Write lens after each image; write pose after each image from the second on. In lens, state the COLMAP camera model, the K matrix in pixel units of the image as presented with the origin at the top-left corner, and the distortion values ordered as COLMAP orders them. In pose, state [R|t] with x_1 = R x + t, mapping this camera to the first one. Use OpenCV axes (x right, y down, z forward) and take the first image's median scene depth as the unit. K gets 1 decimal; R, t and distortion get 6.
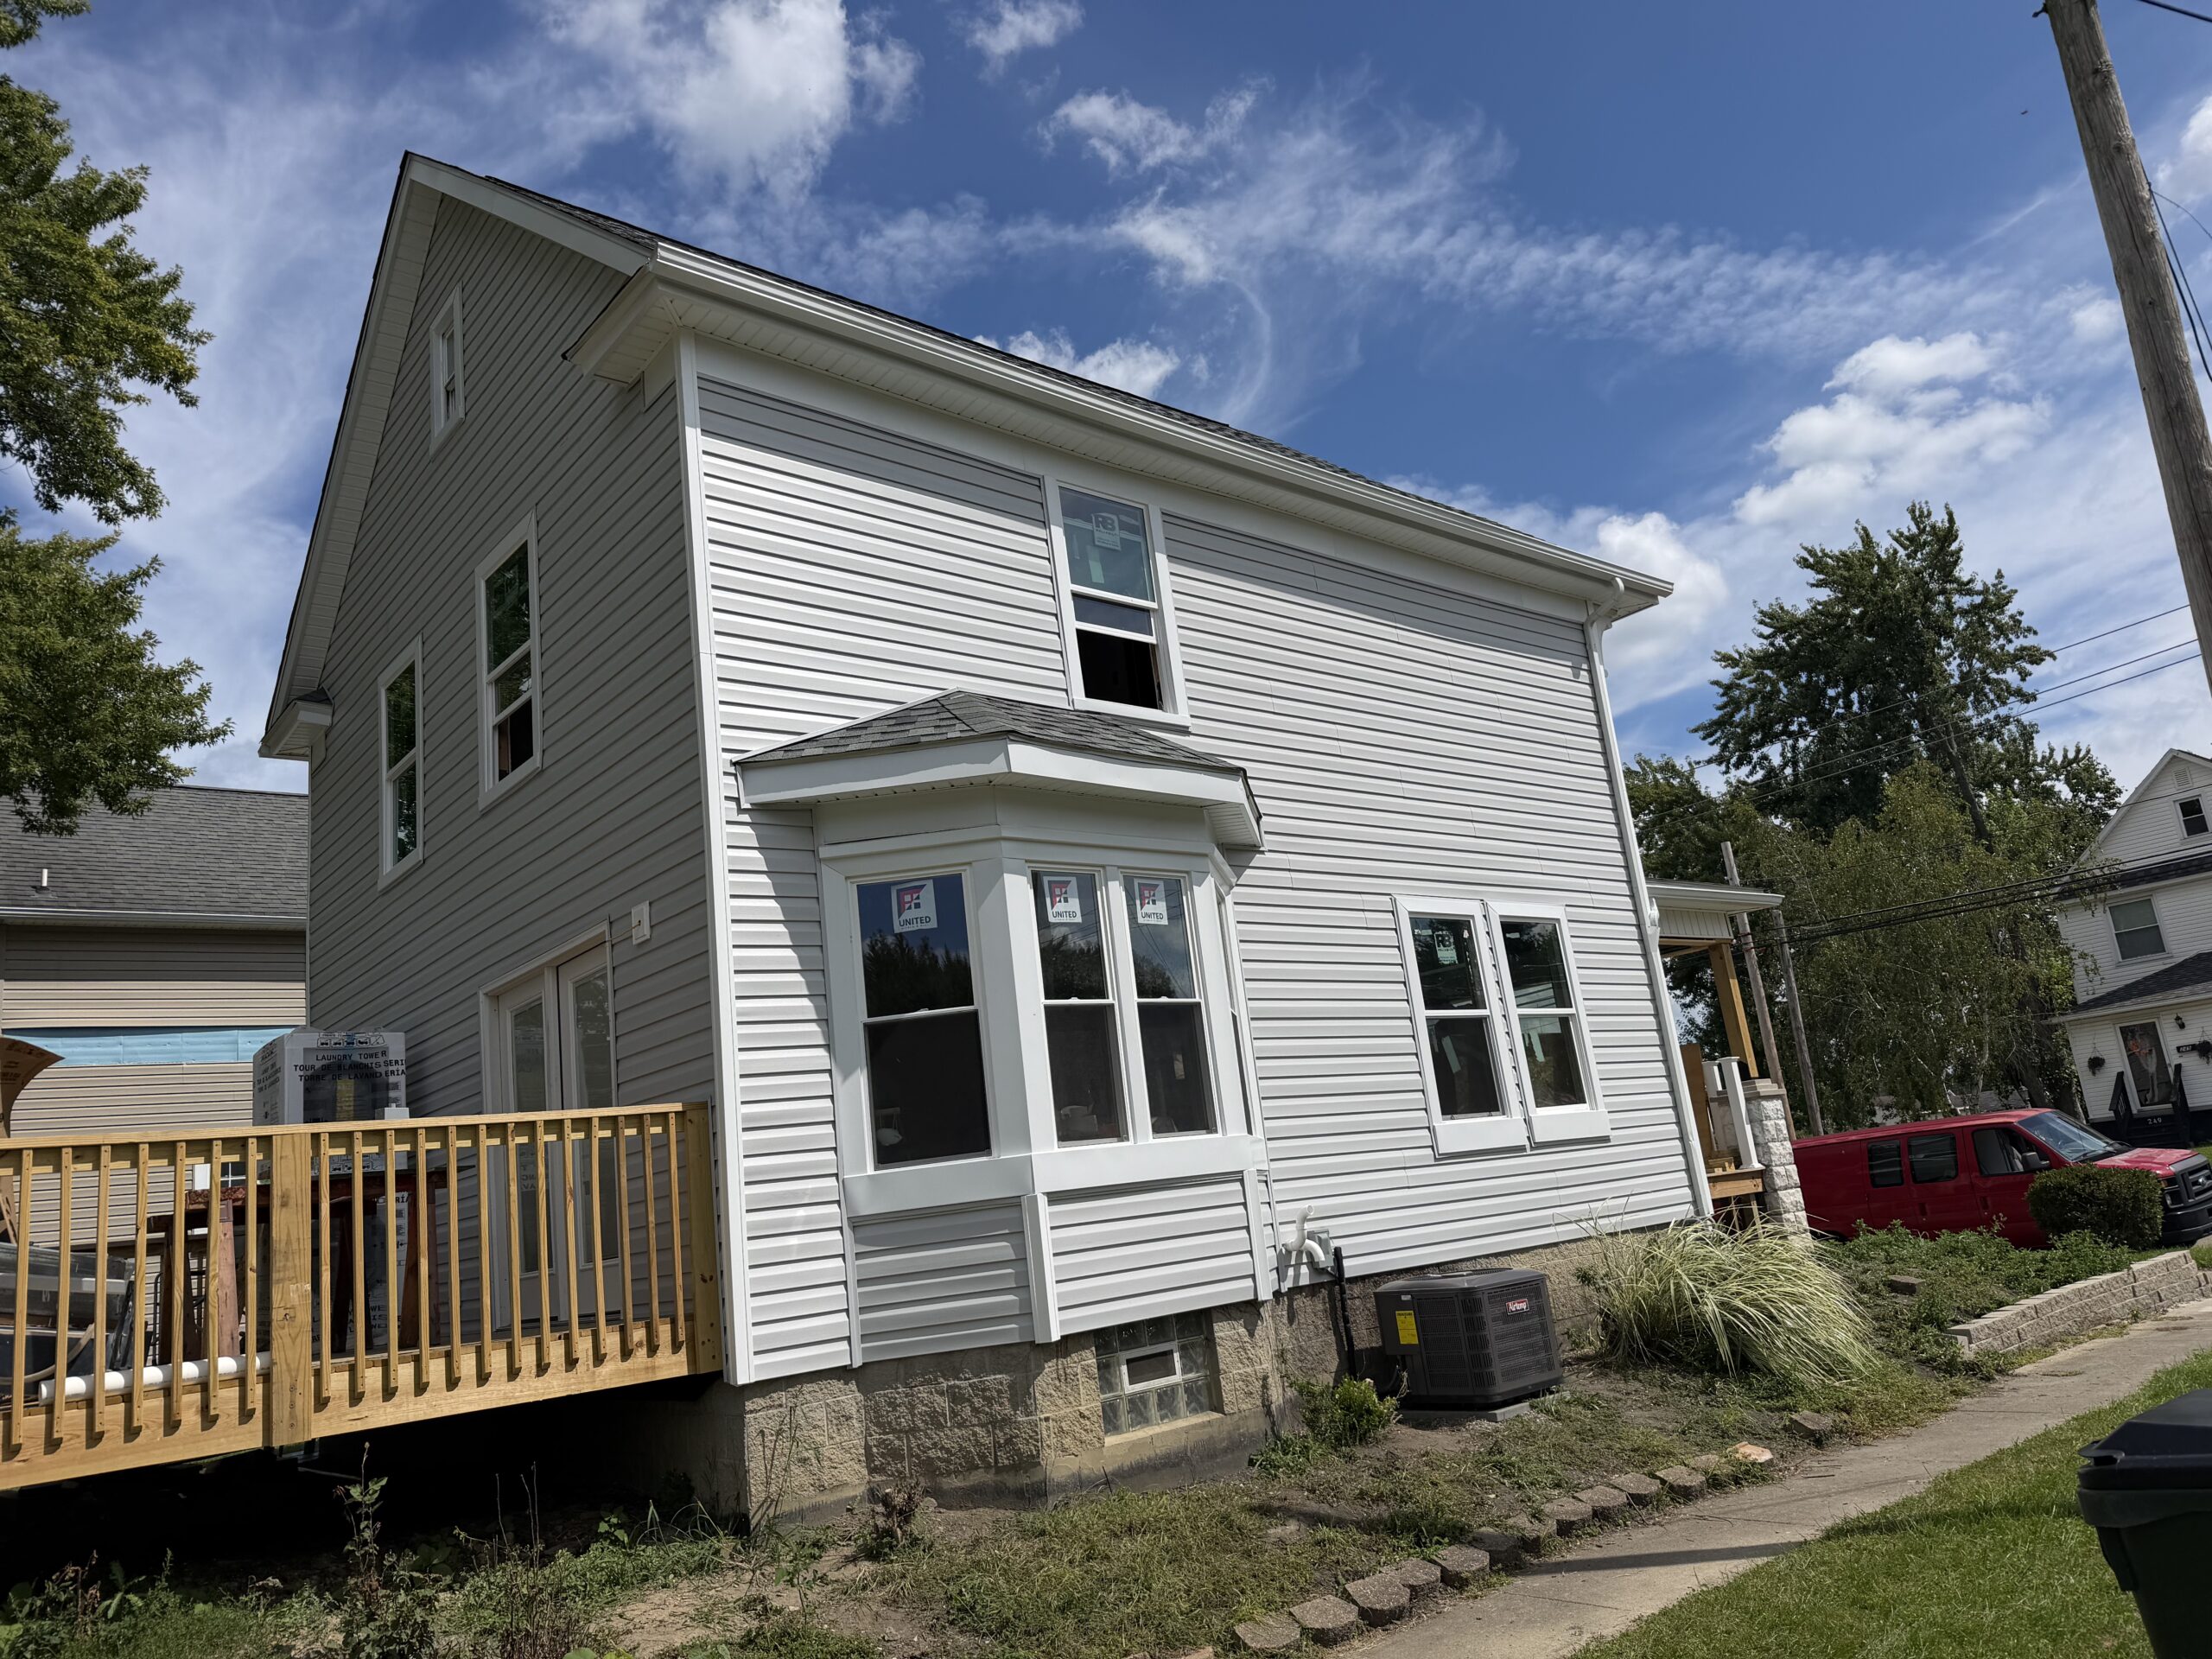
lens RADIAL K [[1554.2, 0, 1113.2], [0, 1554.2, 840.7], [0, 0, 1]] dist [0.060497, -0.078342]
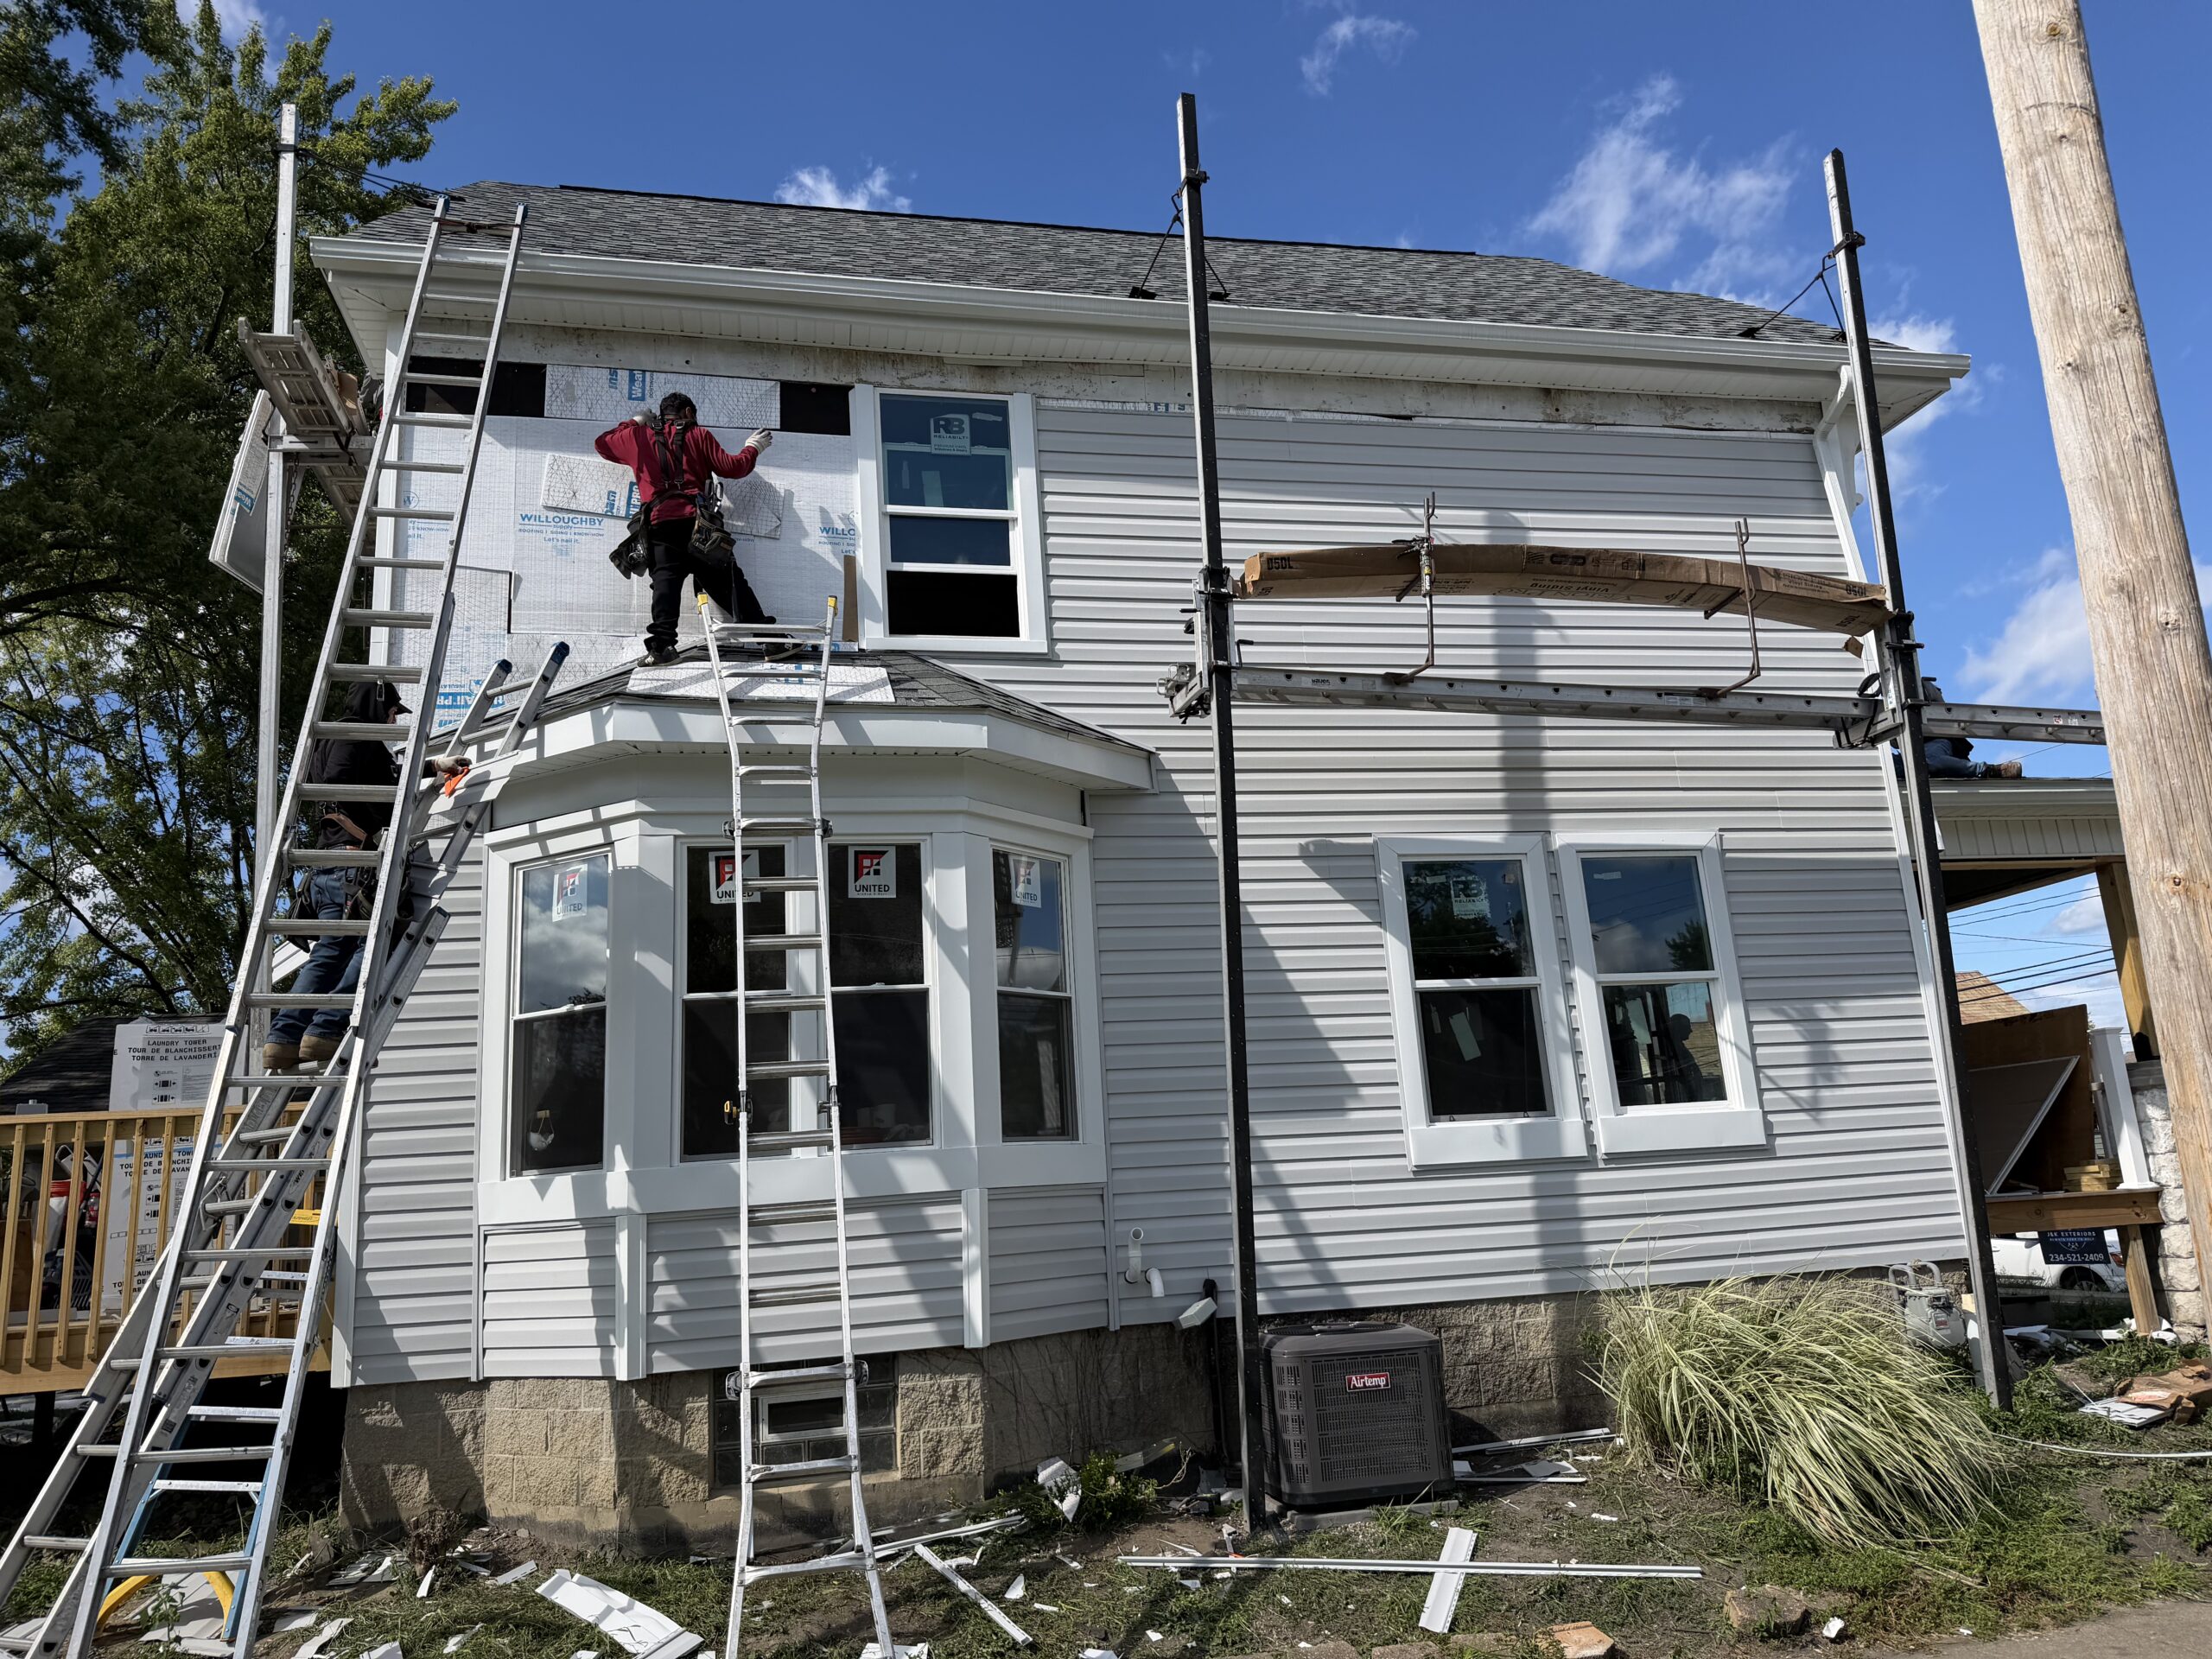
lens RADIAL K [[1554.2, 0, 1116.7], [0, 1554.2, 821.6], [0, 0, 1]] dist [0.060497, -0.078342]
pose [[0.878790, -0.043557, -0.475216, 0.409646], [0.067230, 0.997194, 0.032925, -0.007438], [0.472448, -0.060883, 0.879253, 0.223014]]
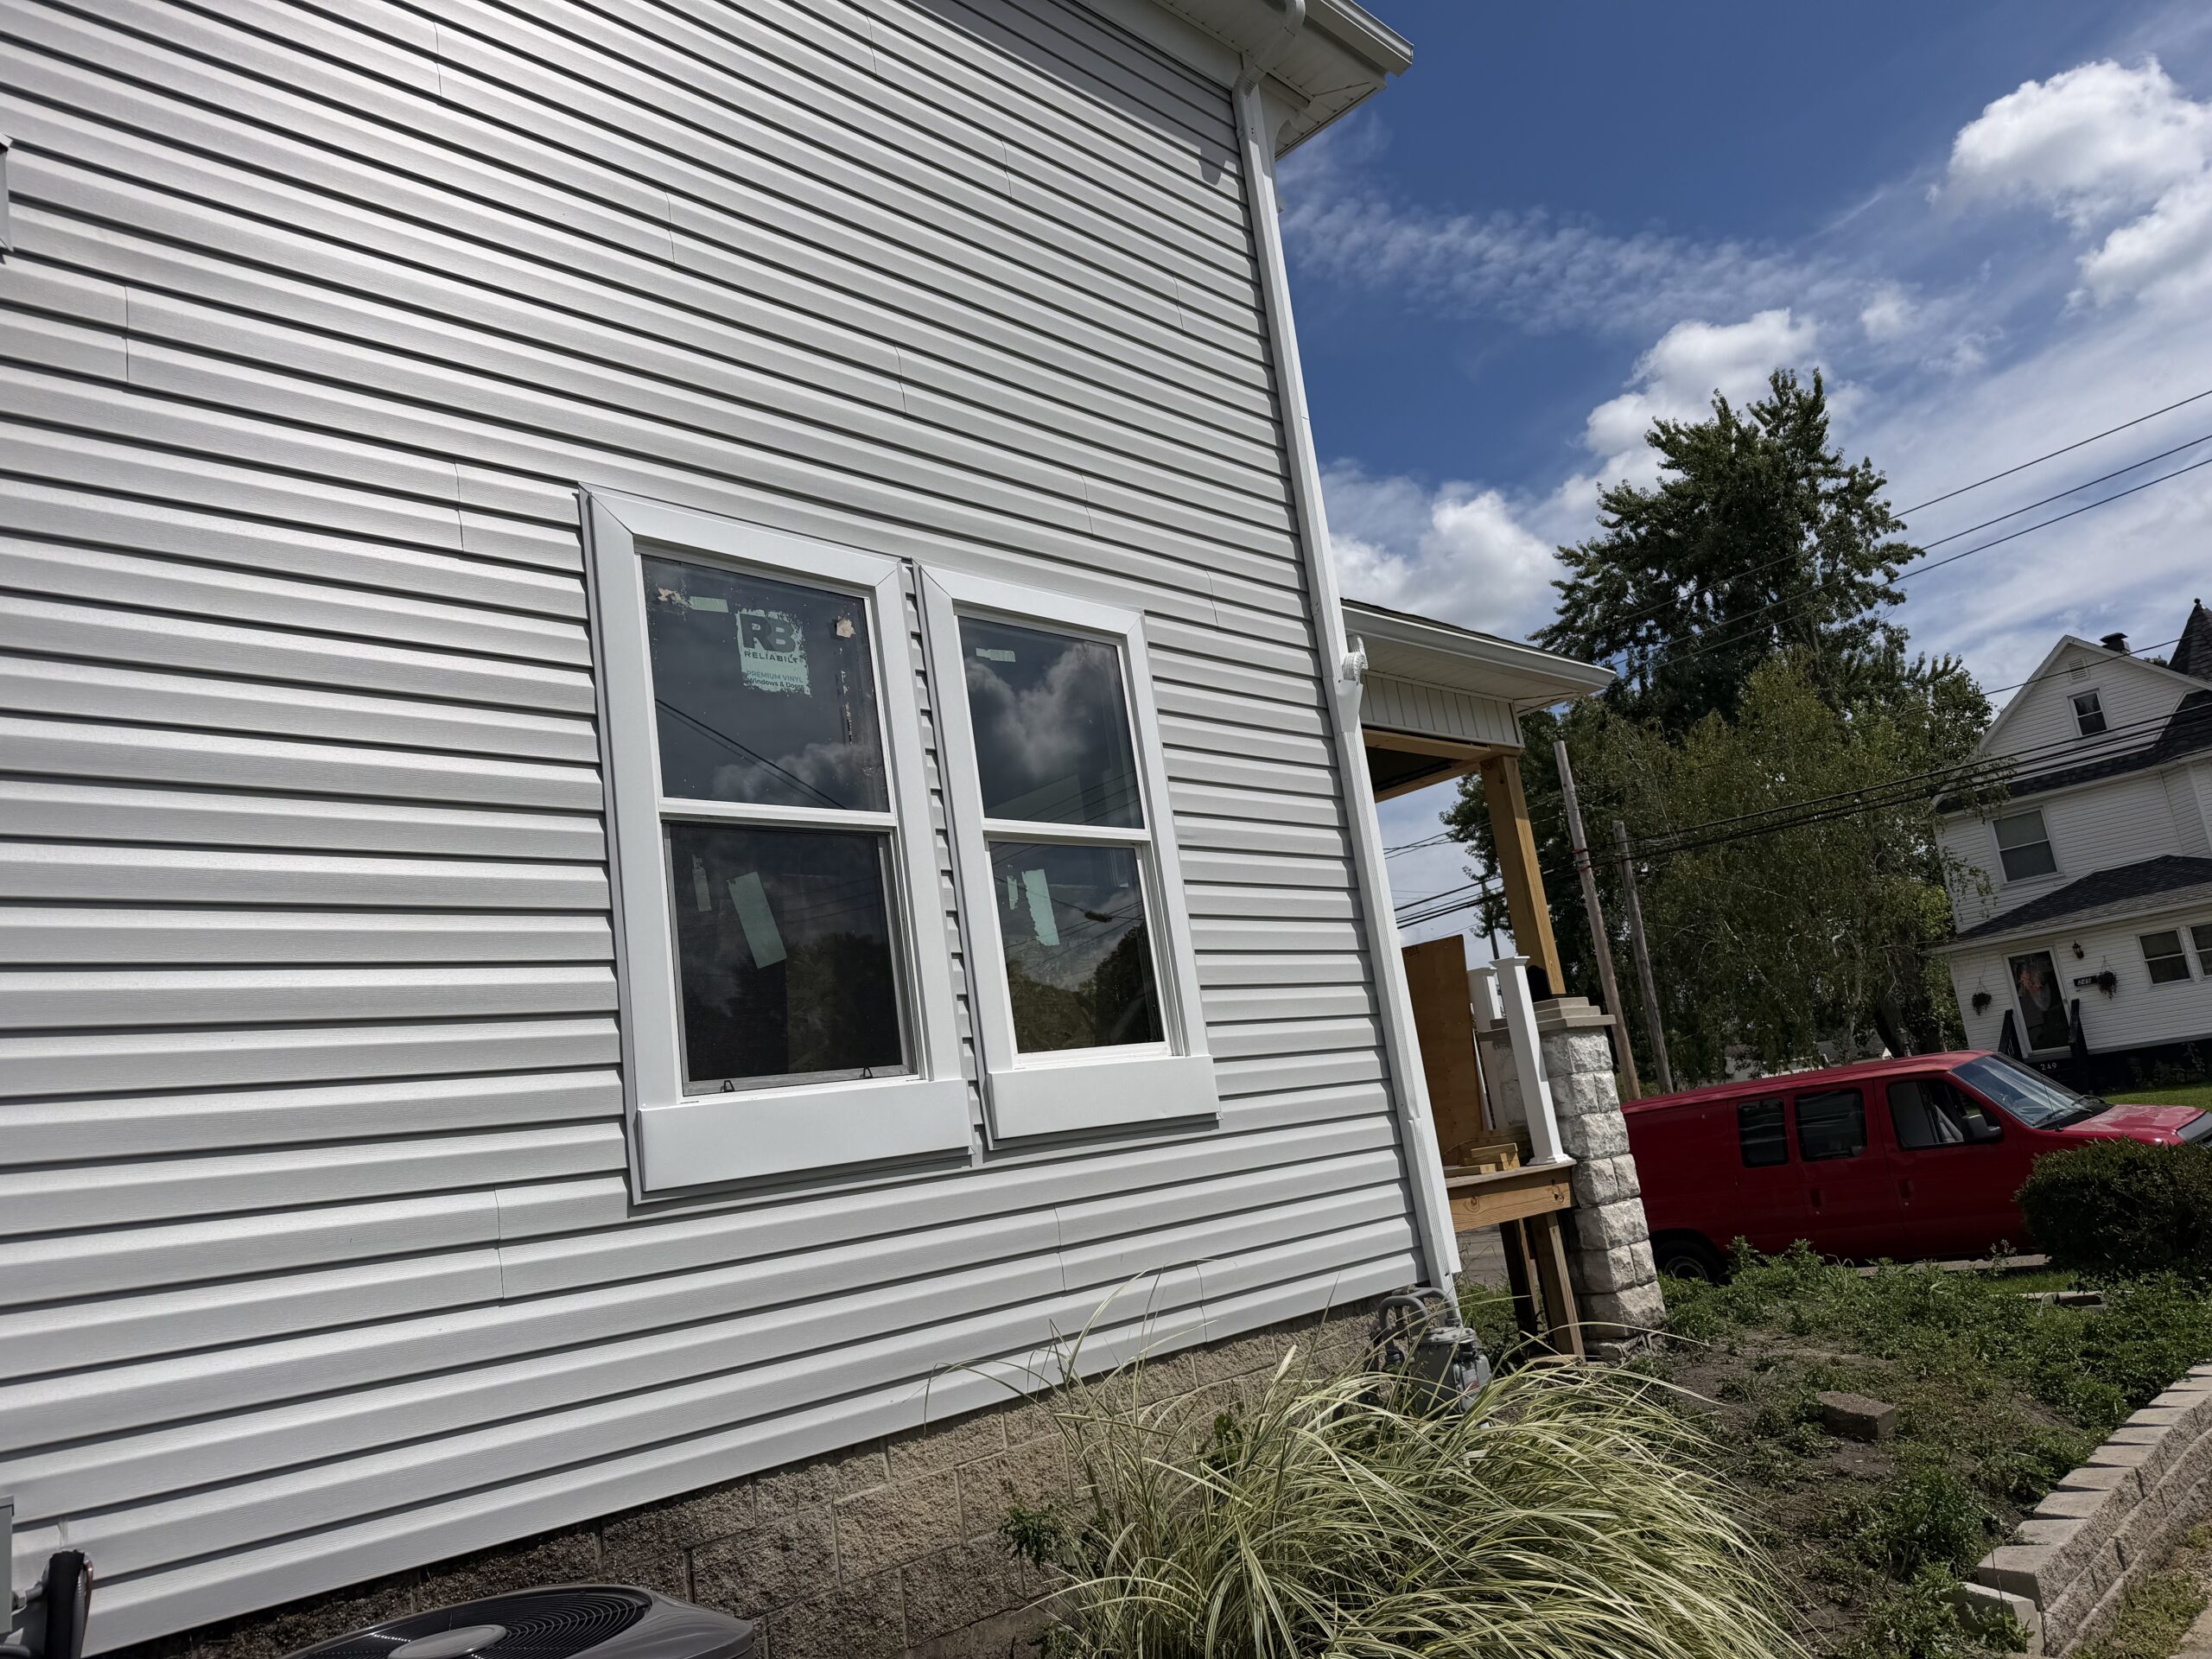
lens RADIAL K [[1554.2, 0, 1119.0], [0, 1554.2, 856.7], [0, 0, 1]] dist [0.060497, -0.078342]
pose [[0.996276, -0.006874, 0.085942, 0.253221], [0.004175, 0.999494, 0.031548, 0.102633], [-0.086116, -0.031071, 0.995801, 0.572145]]
